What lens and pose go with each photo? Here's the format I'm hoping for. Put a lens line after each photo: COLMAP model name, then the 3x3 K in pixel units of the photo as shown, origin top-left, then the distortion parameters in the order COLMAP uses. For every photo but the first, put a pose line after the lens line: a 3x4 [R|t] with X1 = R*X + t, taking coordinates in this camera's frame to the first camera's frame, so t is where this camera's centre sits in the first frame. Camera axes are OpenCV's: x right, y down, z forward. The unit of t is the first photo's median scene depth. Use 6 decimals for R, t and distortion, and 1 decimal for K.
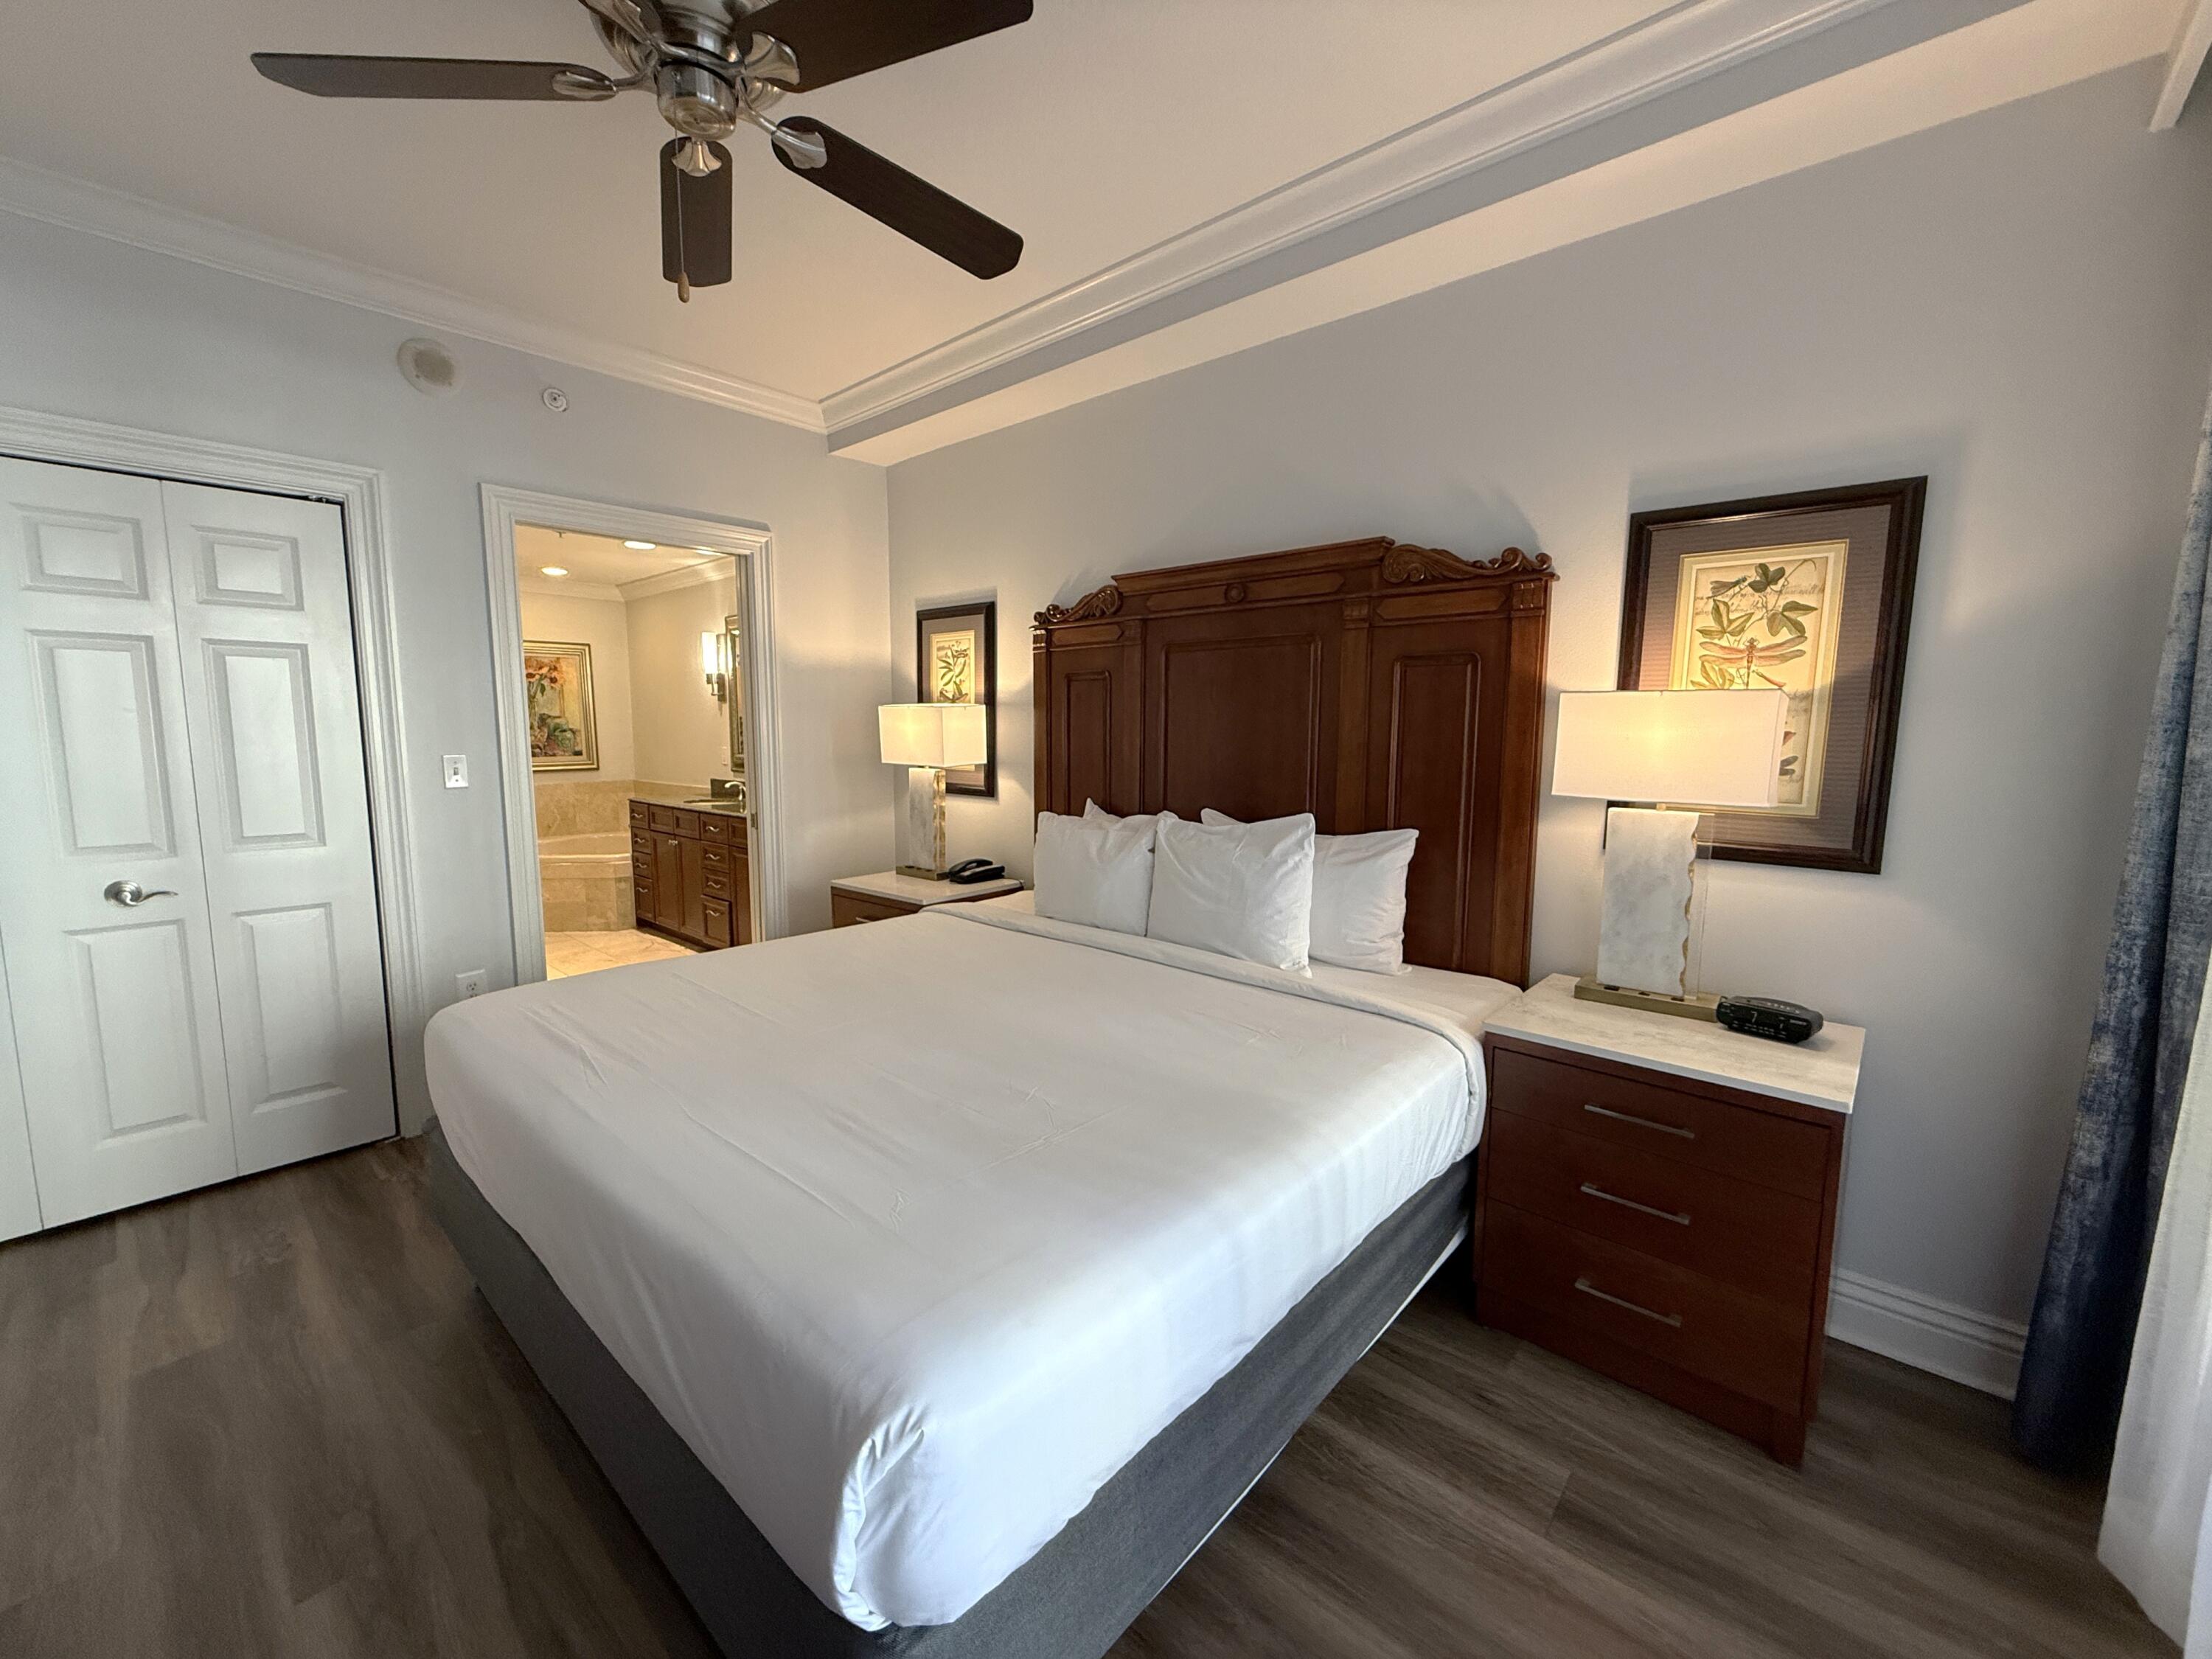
lens RADIAL K [[886.6, 0, 1103.7], [0, 886.6, 836.8], [0, 0, 1]] dist [-0.002288, -0.000016]
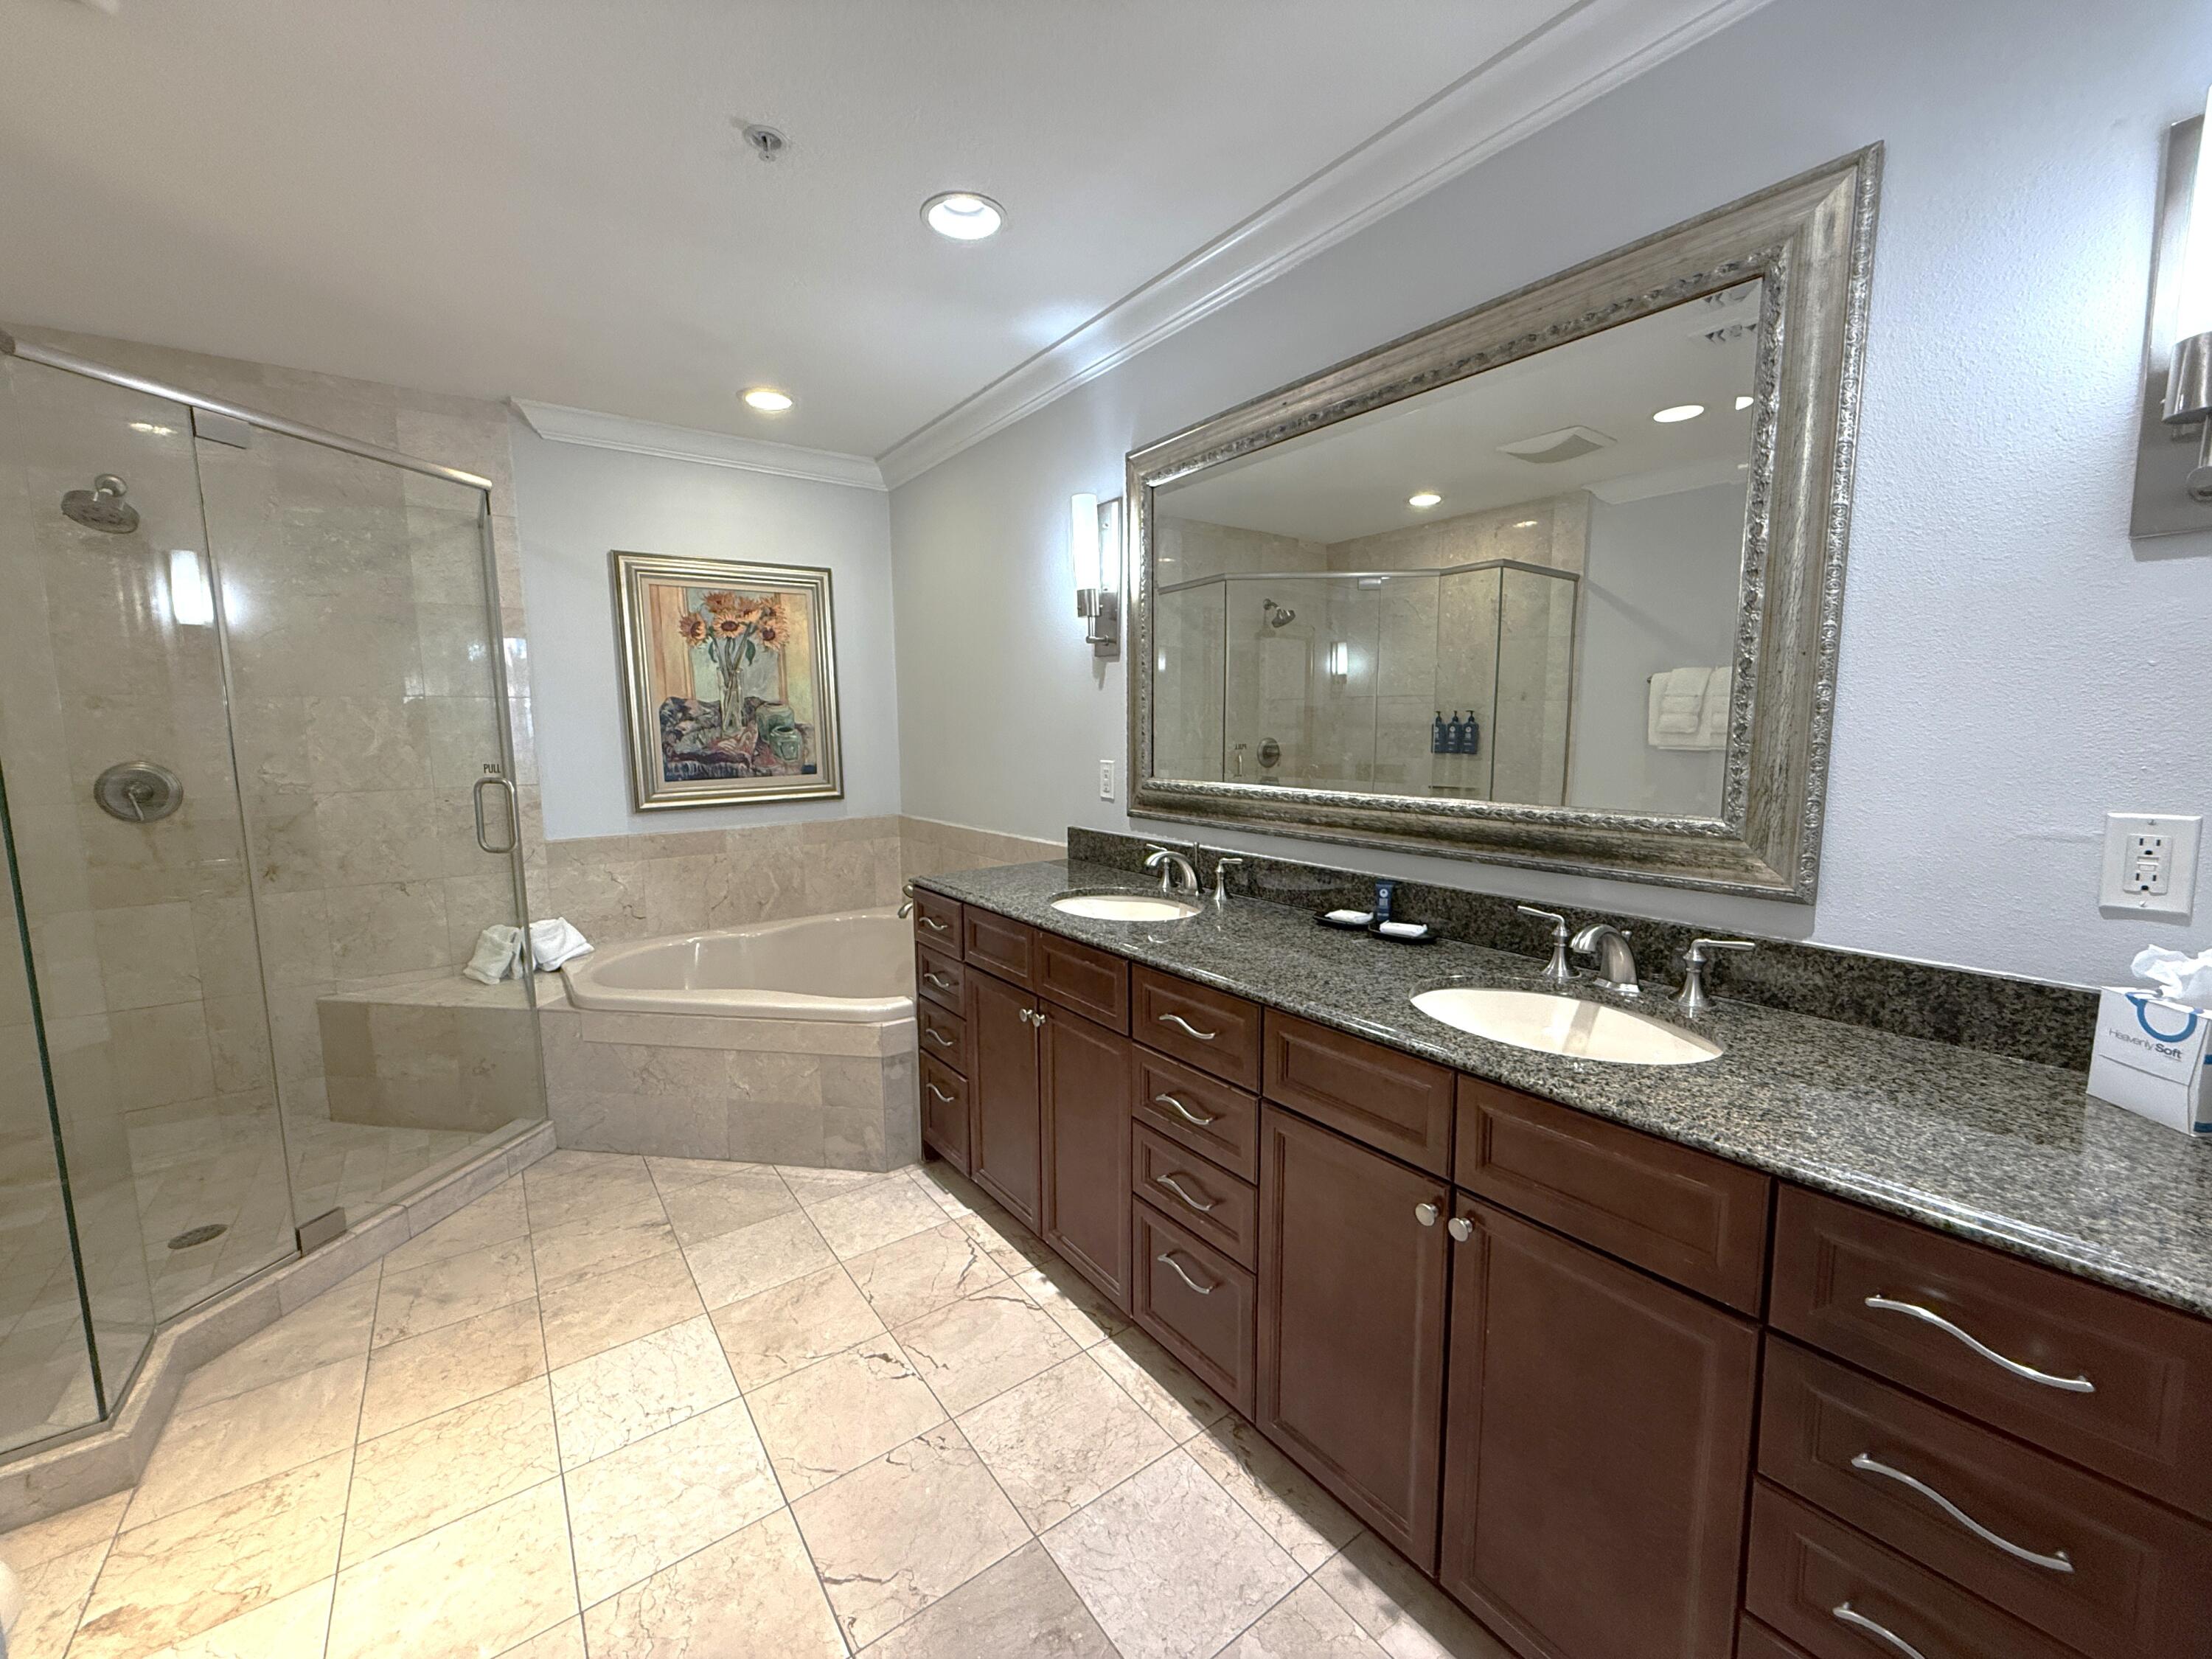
lens RADIAL K [[886.6, 0, 1106.4], [0, 886.6, 827.0], [0, 0, 1]] dist [-0.002288, -0.000016]
pose [[0.977095, 0.007547, -0.212668, -0.332863], [-0.008120, 0.999965, -0.001823, -0.066402], [0.212647, 0.003508, 0.977123, 0.563932]]
